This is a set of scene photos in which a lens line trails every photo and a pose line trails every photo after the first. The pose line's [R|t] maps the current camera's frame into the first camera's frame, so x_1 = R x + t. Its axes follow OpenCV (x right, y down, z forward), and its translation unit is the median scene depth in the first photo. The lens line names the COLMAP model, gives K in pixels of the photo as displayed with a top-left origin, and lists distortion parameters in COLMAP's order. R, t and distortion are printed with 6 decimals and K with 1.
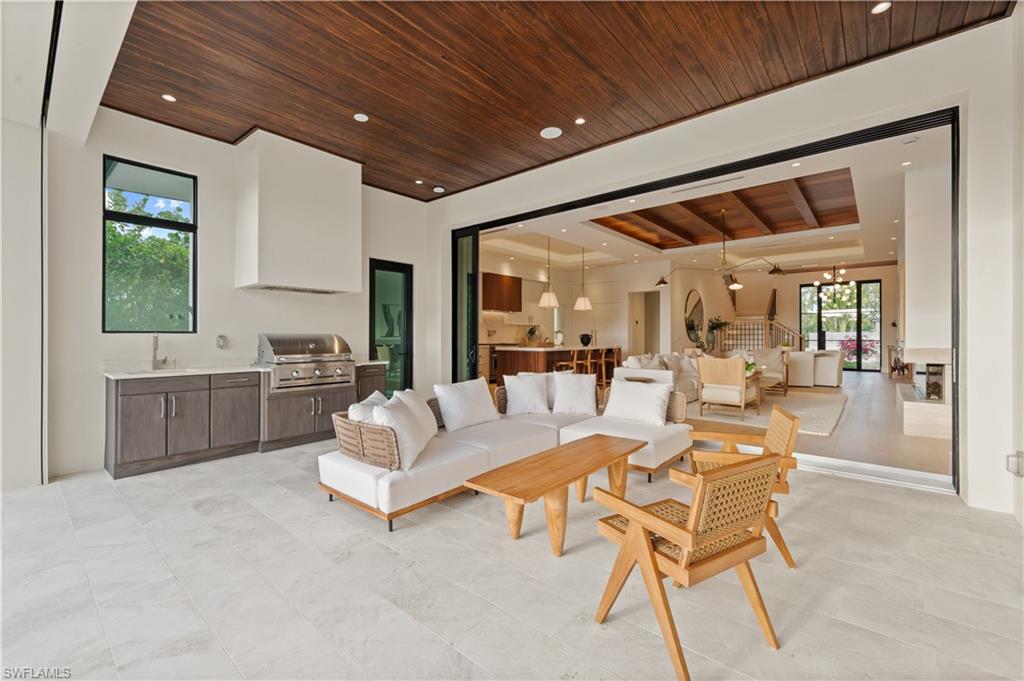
lens RADIAL K [[425.9, 0, 507.6], [0, 425.9, 330.9], [0, 0, 1]] dist [0.000338, -0.000041]
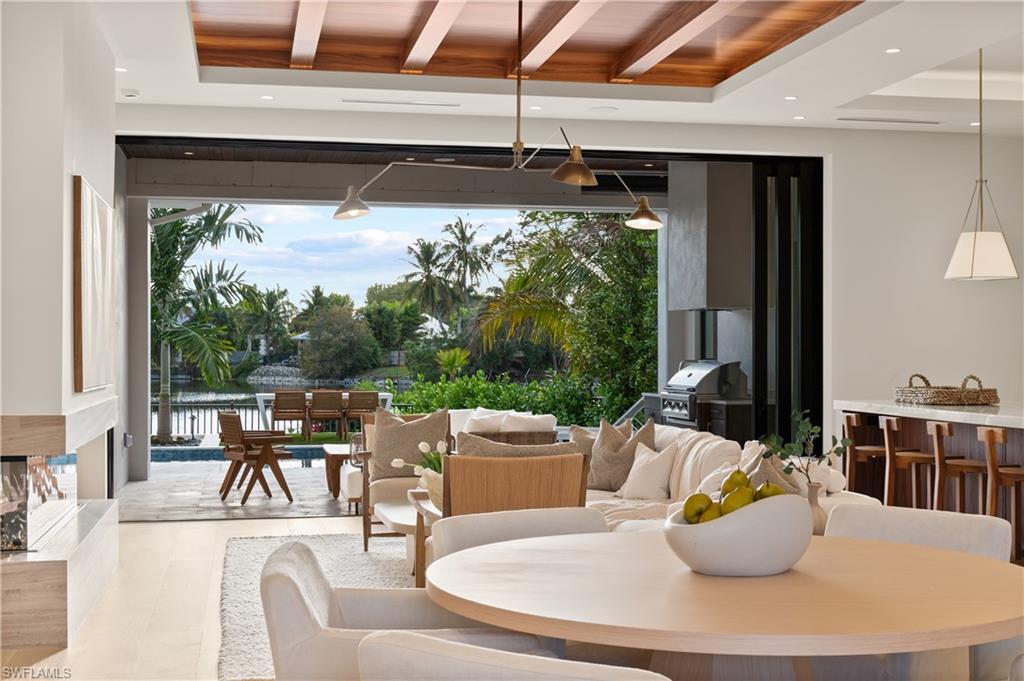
lens RADIAL K [[1341.4, 0, 512.0], [0, 1341.4, 340.5], [0, 0, 1]] dist [0.036716, -0.001375]
pose [[-0.610326, -0.006779, -0.792122, 0.859598], [0.009207, 0.999835, -0.015651, 0.001319], [0.792097, -0.016845, -0.610162, 1.055357]]
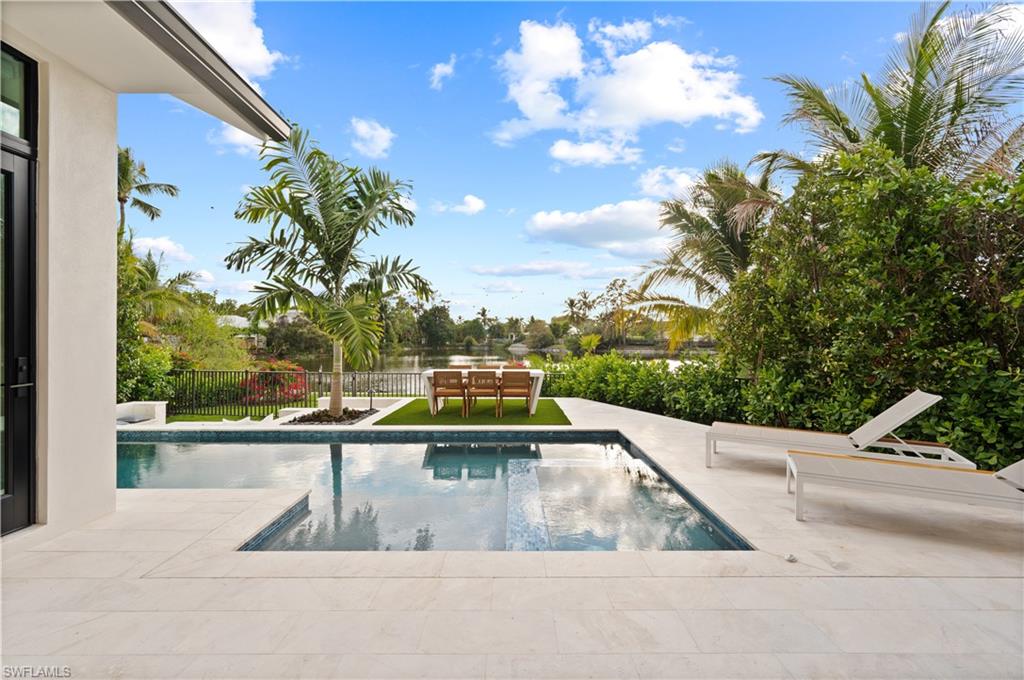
lens RADIAL K [[440.1, 0, 510.5], [0, 440.1, 338.4], [0, 0, 1]] dist [0.002868, 0.000668]
pose [[-0.756185, -0.001686, -0.654356, -0.063126], [0.007343, 0.999912, -0.011062, 0.000174], [0.654317, -0.013170, -0.756106, 0.238732]]
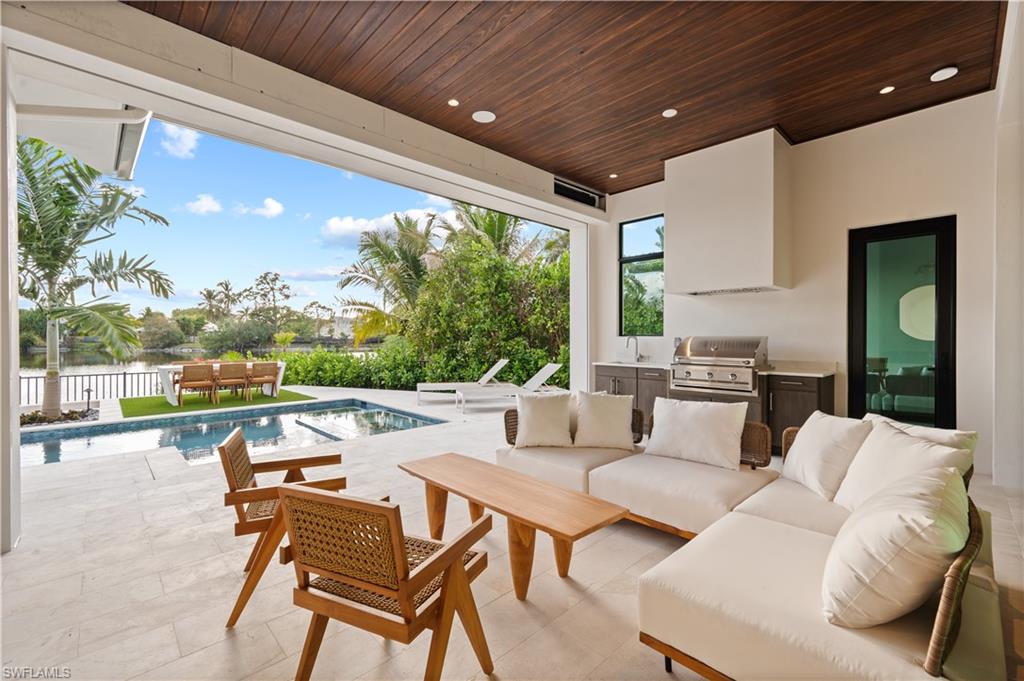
lens RADIAL K [[432.0, 0, 515.3], [0, 432.0, 339.8], [0, 0, 1]] dist [-0.002463, -0.000237]
pose [[-0.087607, 0.007346, -0.996128, 0.255214], [0.012816, 0.999898, 0.006247, 0.000730], [0.996073, -0.012219, -0.087692, 0.280635]]
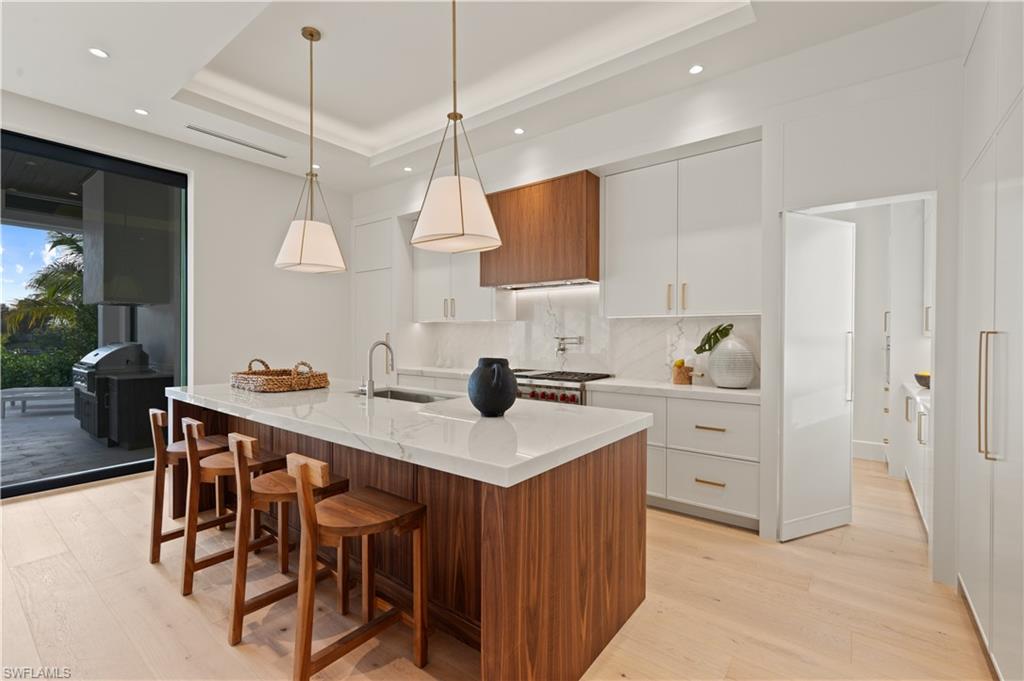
lens RADIAL K [[446.5, 0, 543.3], [0, 446.5, 340.8], [0, 0, 1]] dist [-0.001009, 0.000032]
pose [[0.093621, 0.012621, -0.995528, 0.361788], [0.009647, 0.999861, 0.013583, -0.003276], [0.995561, -0.010875, 0.093486, 0.909097]]
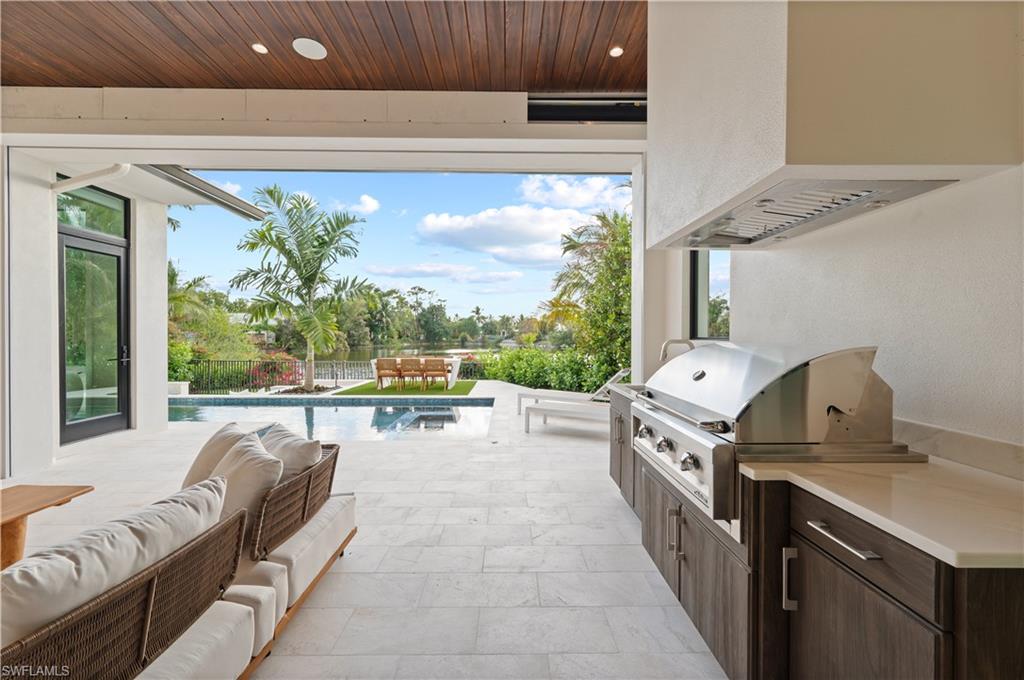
lens RADIAL K [[410.9, 0, 512.0], [0, 410.9, 340.0], [0, 0, 1]] dist [0.000097, 0.000026]
pose [[-0.747714, 0.005179, -0.664001, -0.038013], [0.005262, 0.999984, 0.001873, 0.000348], [0.664000, -0.002093, -0.747729, 0.513747]]
